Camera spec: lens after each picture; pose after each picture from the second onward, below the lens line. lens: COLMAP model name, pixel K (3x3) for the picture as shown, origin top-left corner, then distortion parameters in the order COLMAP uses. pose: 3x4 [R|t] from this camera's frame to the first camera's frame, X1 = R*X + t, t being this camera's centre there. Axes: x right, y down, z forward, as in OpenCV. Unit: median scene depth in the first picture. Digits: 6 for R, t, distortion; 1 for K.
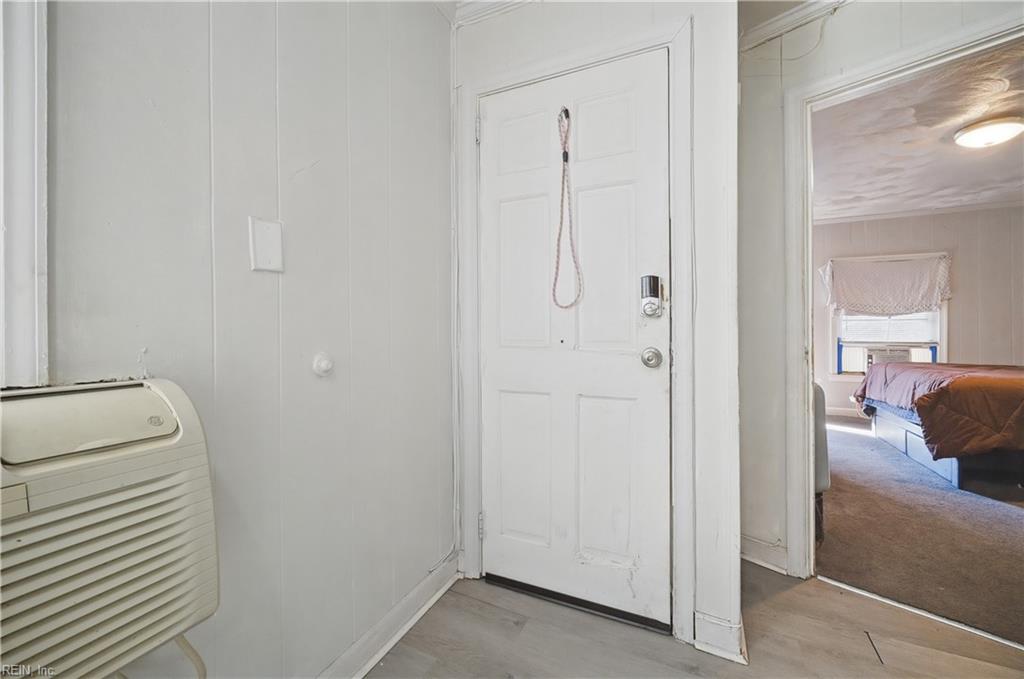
lens RADIAL K [[406.1, 0, 509.6], [0, 406.1, 331.3], [0, 0, 1]] dist [-0.002060, 0.000100]
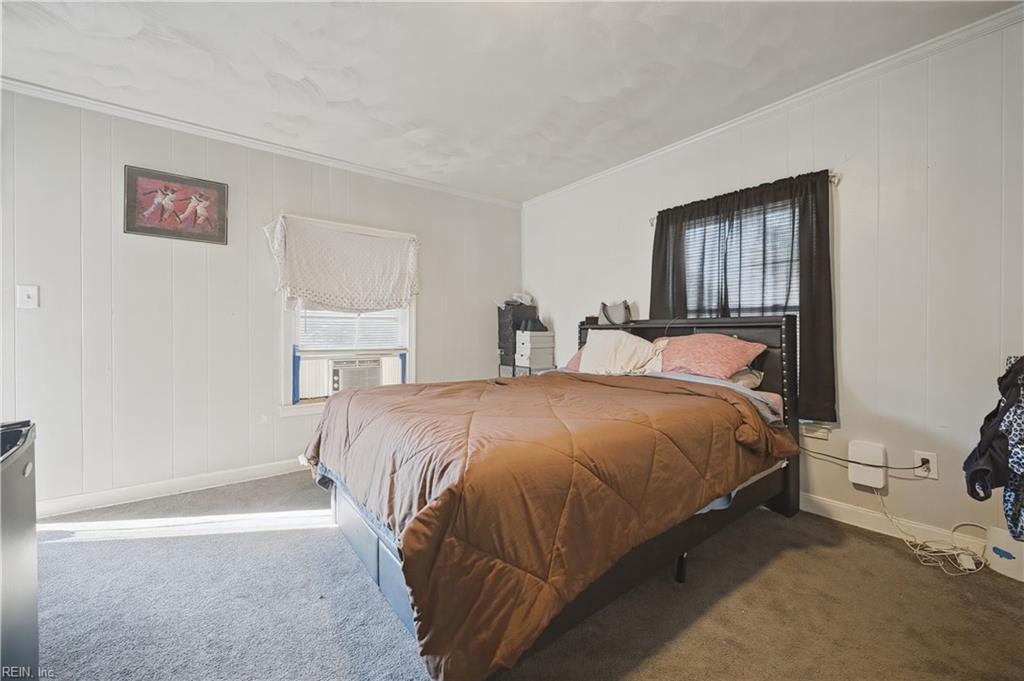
lens RADIAL K [[406.1, 0, 506.0], [0, 406.1, 331.5], [0, 0, 1]] dist [-0.002060, 0.000100]
pose [[0.466285, 0.003736, 0.884627, 0.458650], [-0.001006, 0.999993, -0.003693, -0.003155], [-0.884634, 0.000832, 0.466286, 0.472735]]
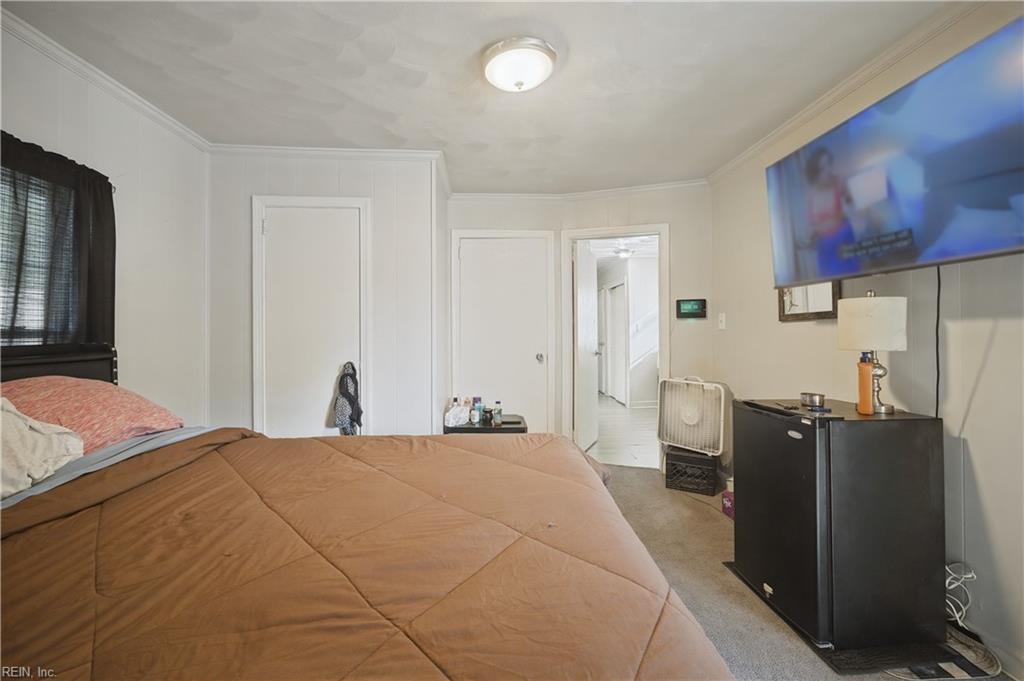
lens RADIAL K [[406.1, 0, 514.4], [0, 406.1, 335.8], [0, 0, 1]] dist [-0.002060, 0.000100]
pose [[-0.888144, 0.020088, -0.459126, 0.743675], [0.016000, 0.999790, 0.012792, -0.022499], [0.459287, 0.004015, -0.888279, 0.777502]]
